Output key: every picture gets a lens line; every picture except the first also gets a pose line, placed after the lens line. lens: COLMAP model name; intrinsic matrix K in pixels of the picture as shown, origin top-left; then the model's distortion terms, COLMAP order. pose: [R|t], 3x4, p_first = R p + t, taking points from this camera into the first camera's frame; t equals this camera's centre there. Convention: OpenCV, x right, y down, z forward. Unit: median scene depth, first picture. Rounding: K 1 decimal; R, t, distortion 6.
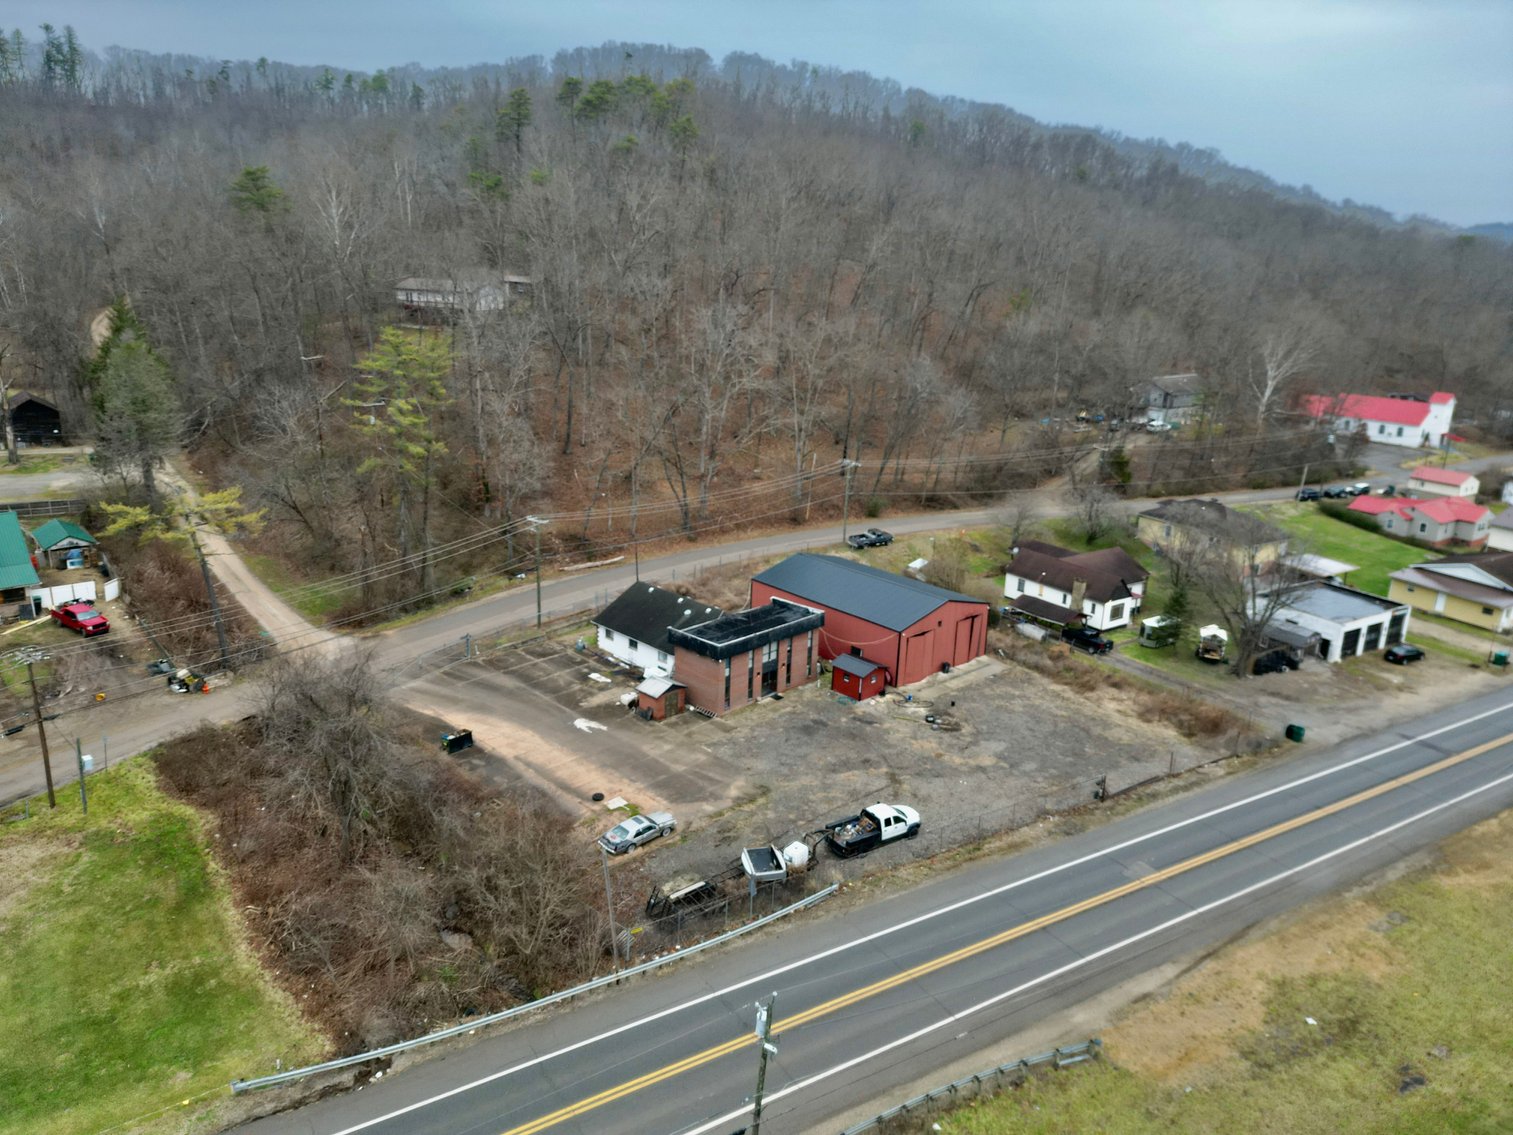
lens RADIAL K [[1066.3, 0, 749.4], [0, 1066.3, 570.5], [0, 0, 1]] dist [0.031533, -0.024241]
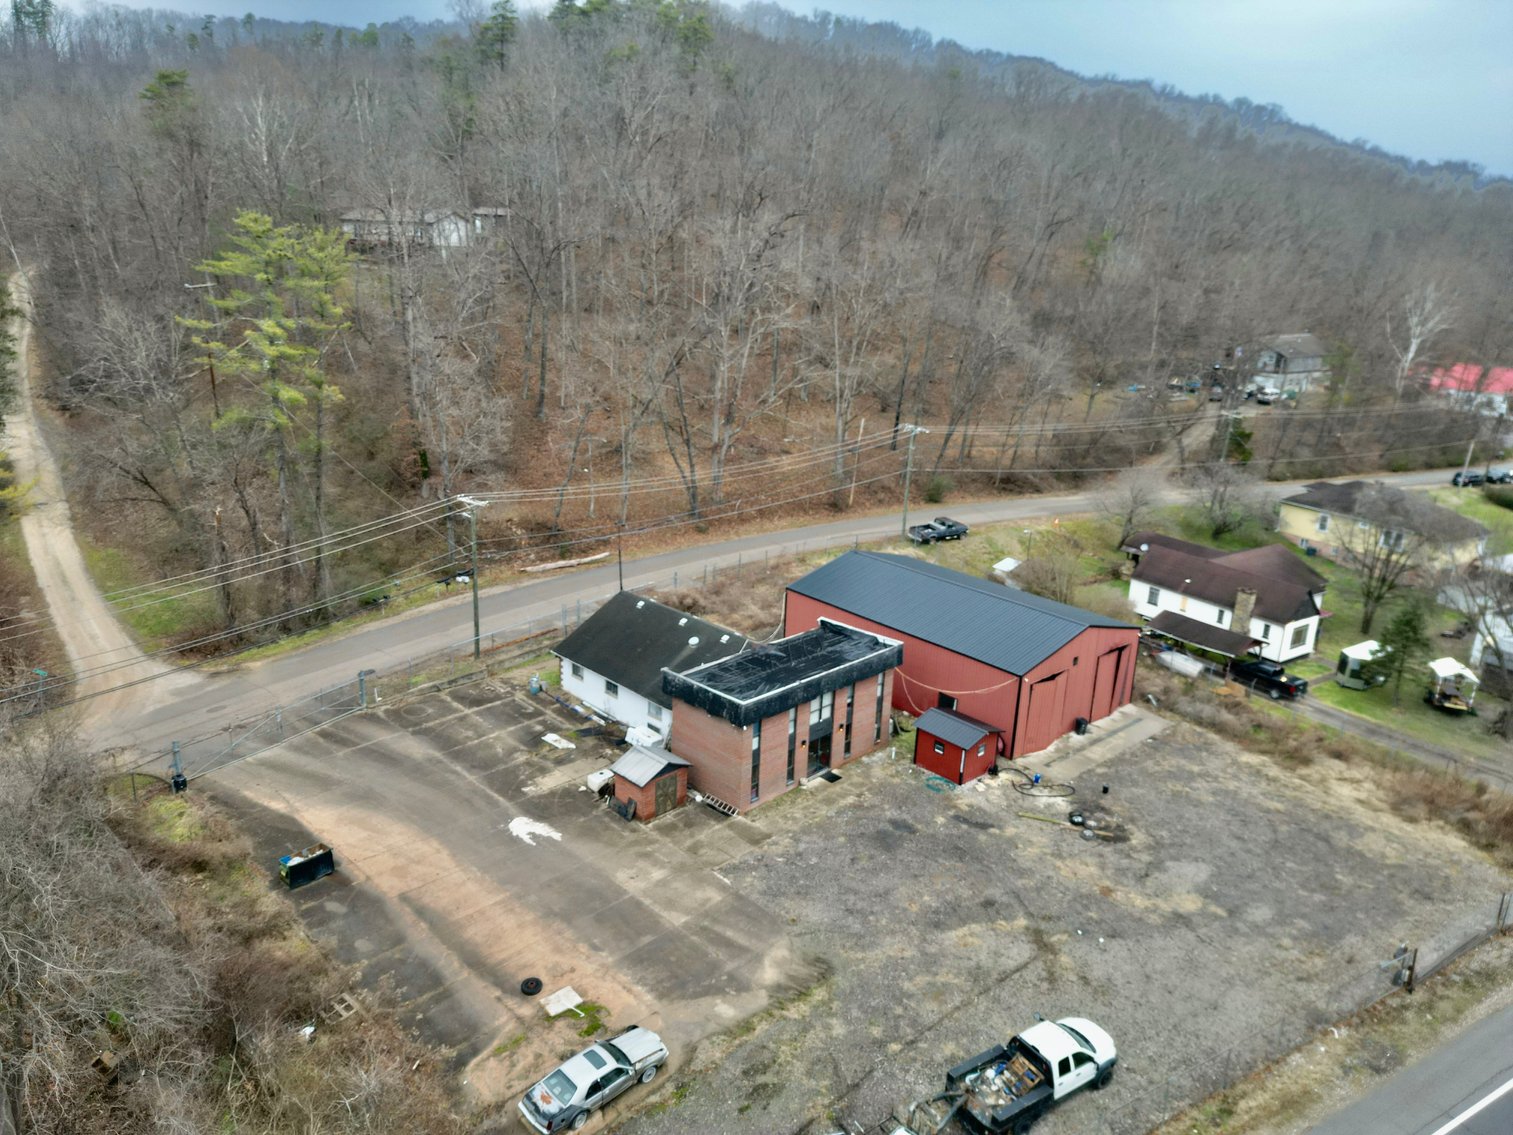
lens RADIAL K [[1066.3, 0, 752.8], [0, 1066.3, 570.2], [0, 0, 1]] dist [0.031533, -0.024241]
pose [[0.999958, 0.006608, -0.006277, -0.016563], [-0.006546, 0.999929, 0.009929, -0.011082], [0.006343, -0.009888, 0.999931, 0.324871]]
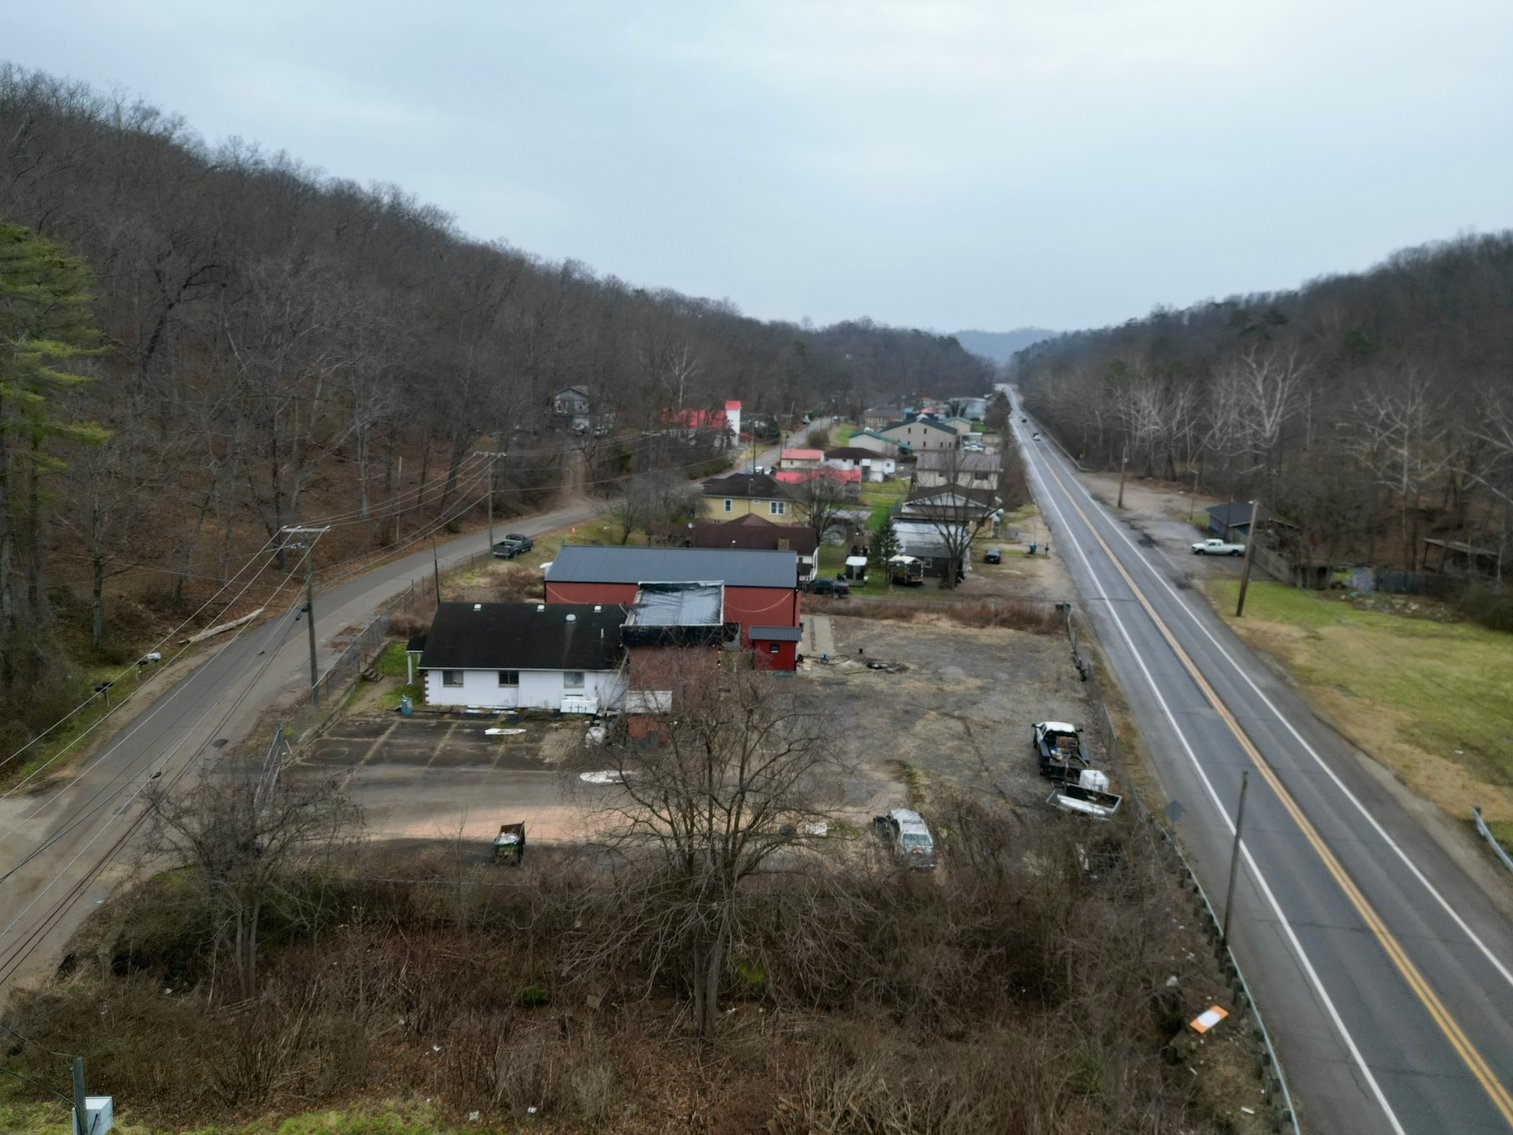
lens RADIAL K [[1066.3, 0, 749.4], [0, 1066.3, 566.1], [0, 0, 1]] dist [0.031533, -0.024241]
pose [[0.694158, -0.154732, 0.702996, -0.464044], [0.209415, 0.977791, 0.008434, 0.023234], [-0.688688, 0.141363, 0.711144, 0.369119]]
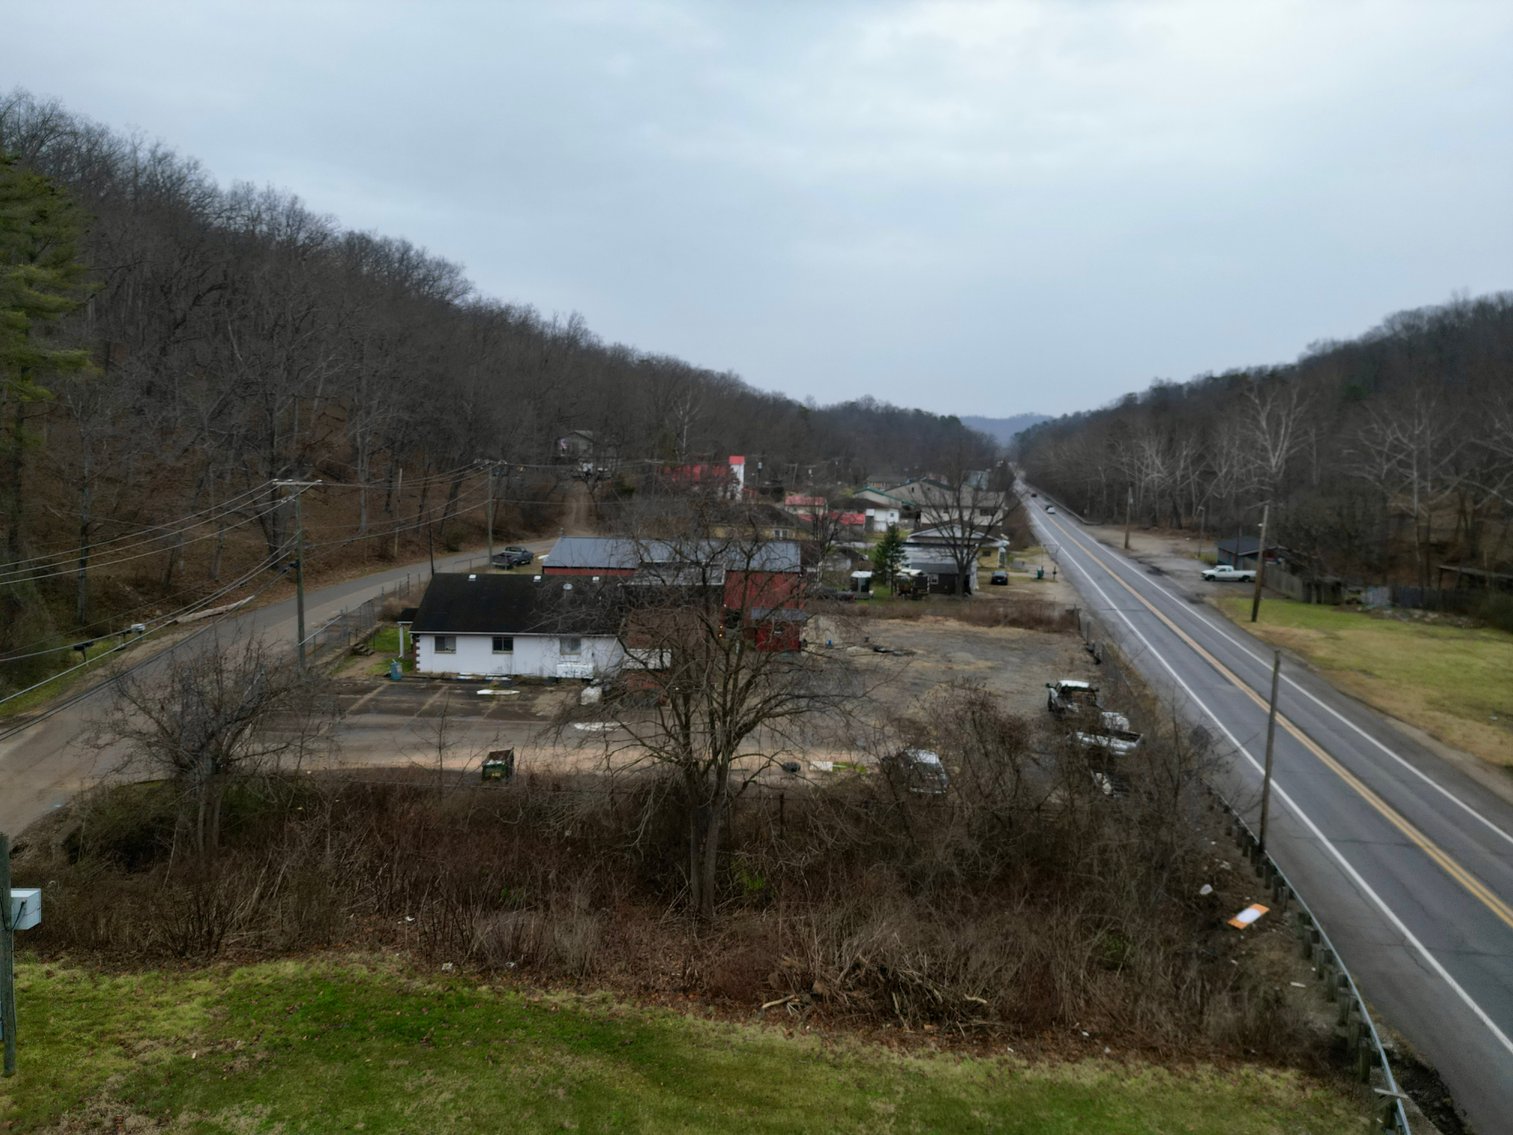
lens RADIAL K [[1066.3, 0, 749.5], [0, 1066.3, 567.5], [0, 0, 1]] dist [0.031533, -0.024241]
pose [[0.696819, -0.099202, 0.710354, -0.459726], [0.209902, 0.975234, -0.069710, 0.098134], [-0.685846, 0.197679, 0.700384, 0.394516]]
